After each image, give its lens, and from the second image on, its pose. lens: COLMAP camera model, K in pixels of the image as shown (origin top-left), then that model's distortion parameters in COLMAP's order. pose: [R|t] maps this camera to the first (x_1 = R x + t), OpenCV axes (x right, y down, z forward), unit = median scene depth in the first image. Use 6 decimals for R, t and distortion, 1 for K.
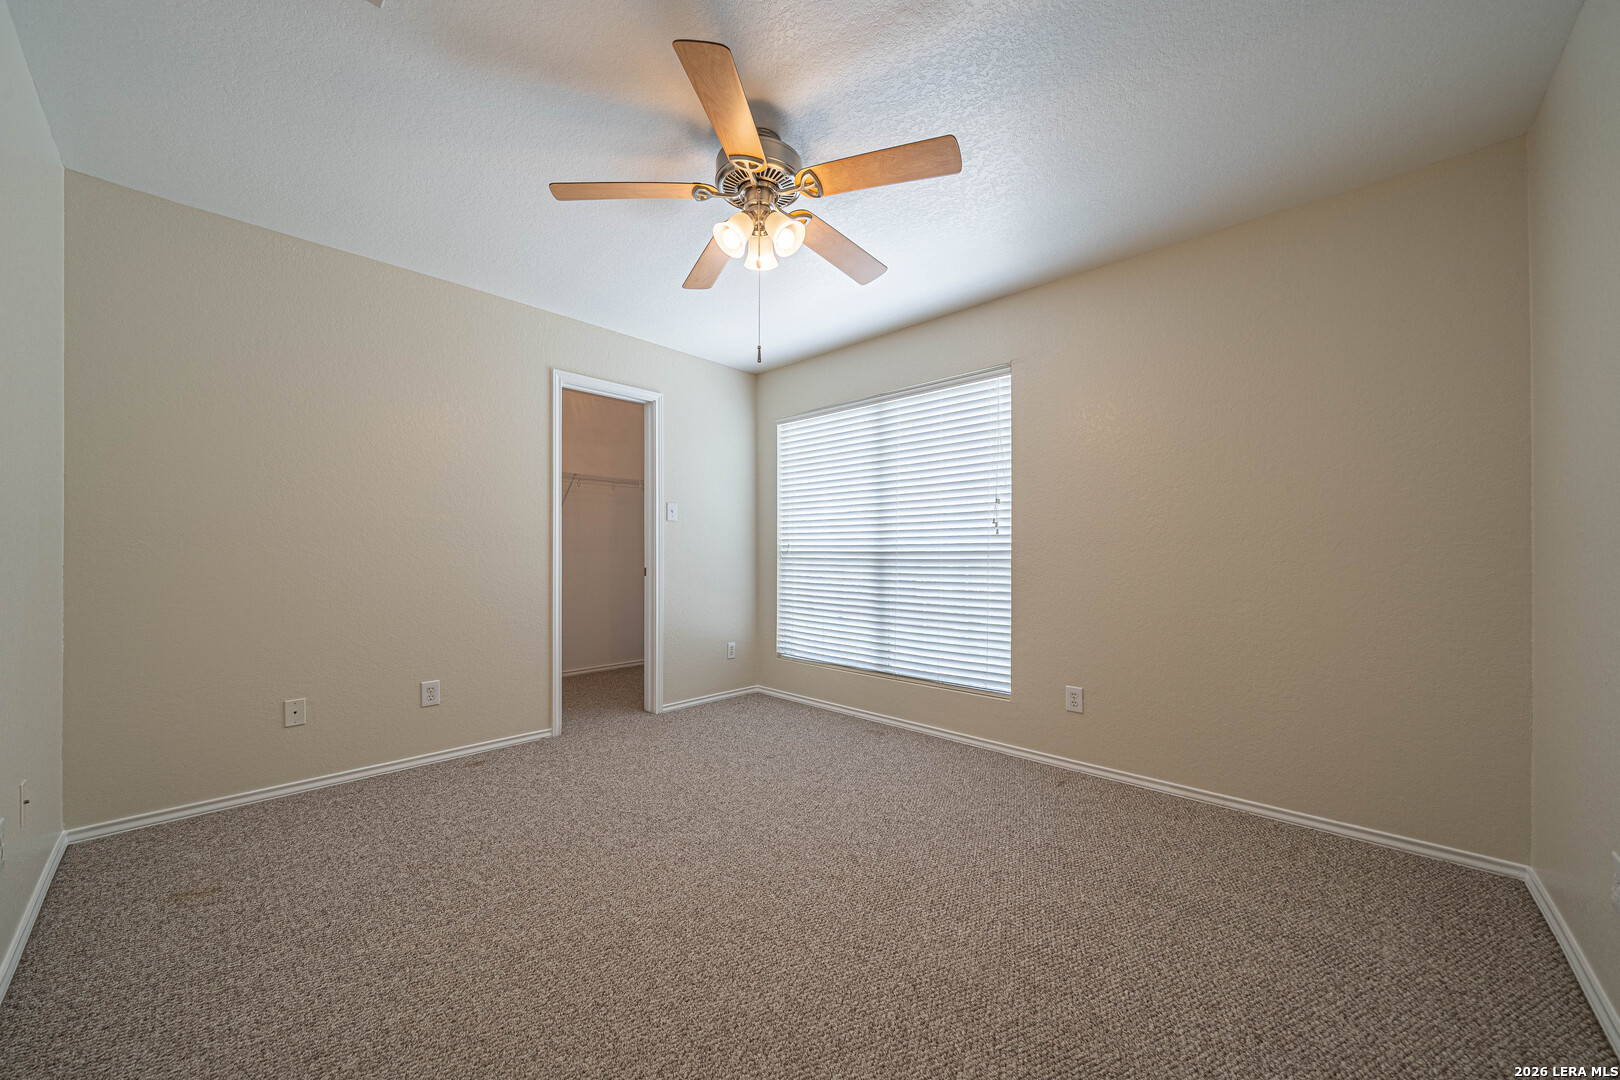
lens RADIAL K [[620.7, 0, 795.5], [0, 620.7, 551.4], [0, 0, 1]] dist [-0.003006, -0.000143]
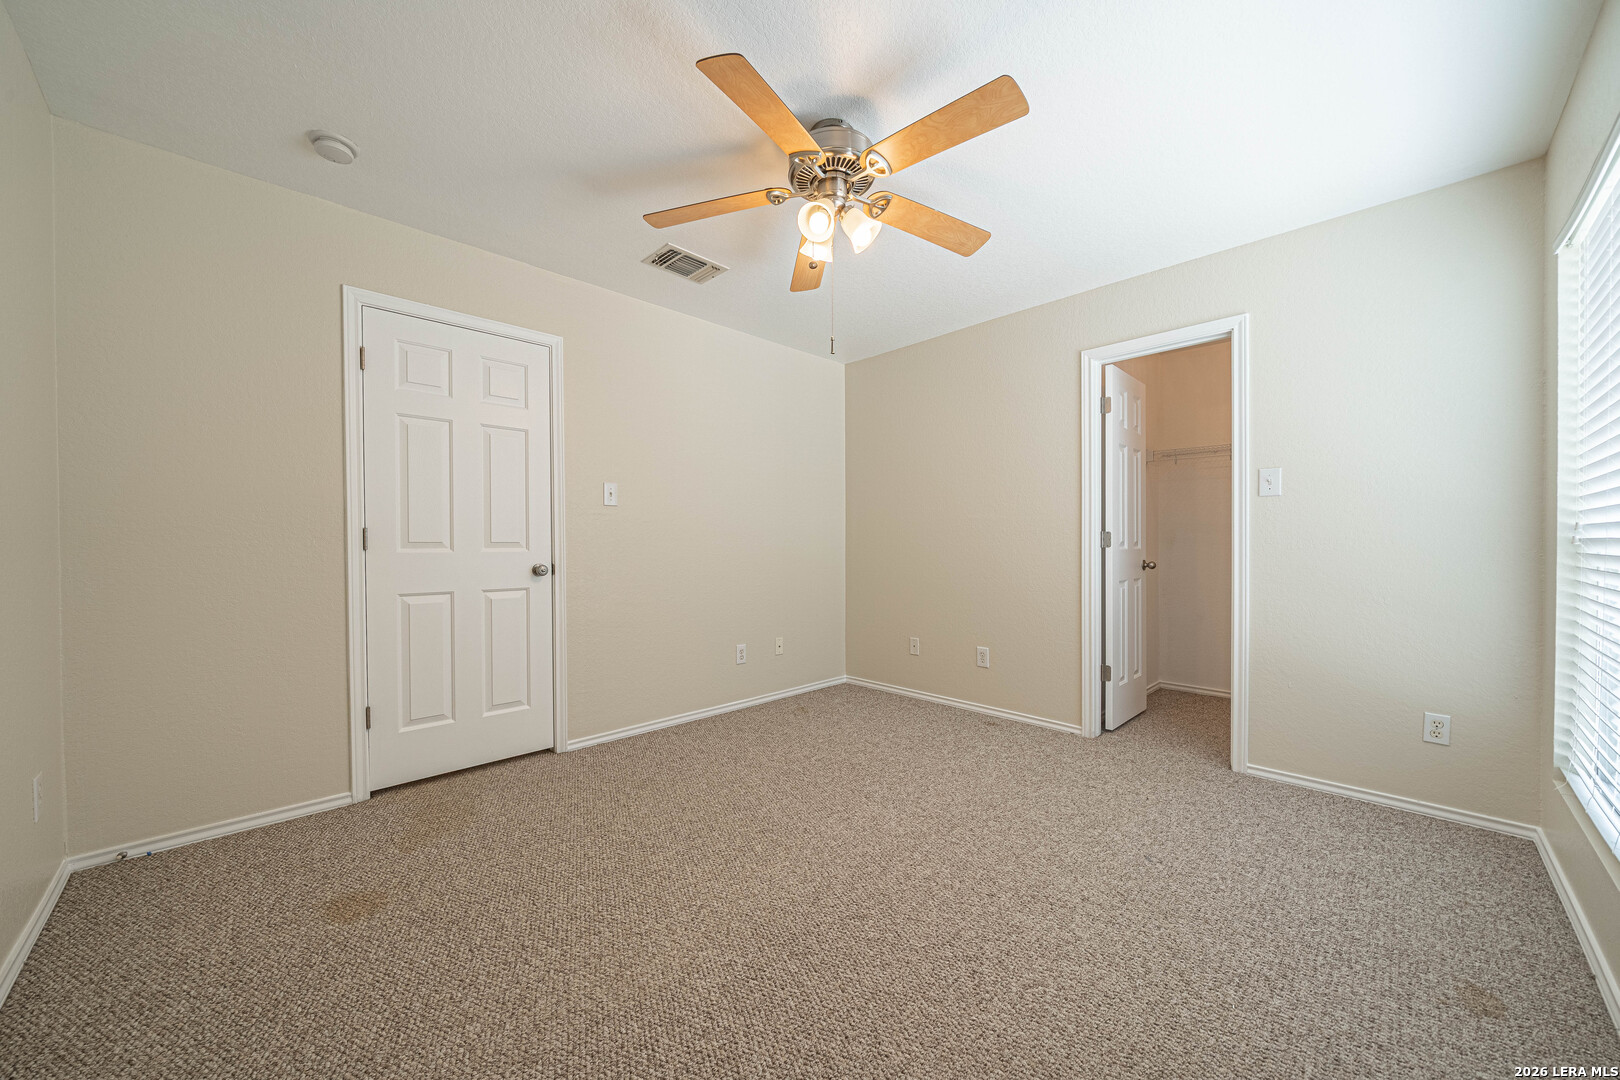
lens RADIAL K [[620.7, 0, 795.5], [0, 620.7, 551.4], [0, 0, 1]] dist [-0.003006, -0.000143]
pose [[-0.090626, 0.012415, -0.995808, 0.611042], [-0.000336, 0.999922, 0.012497, 0.003383], [0.995885, 0.001468, -0.090615, 0.668552]]
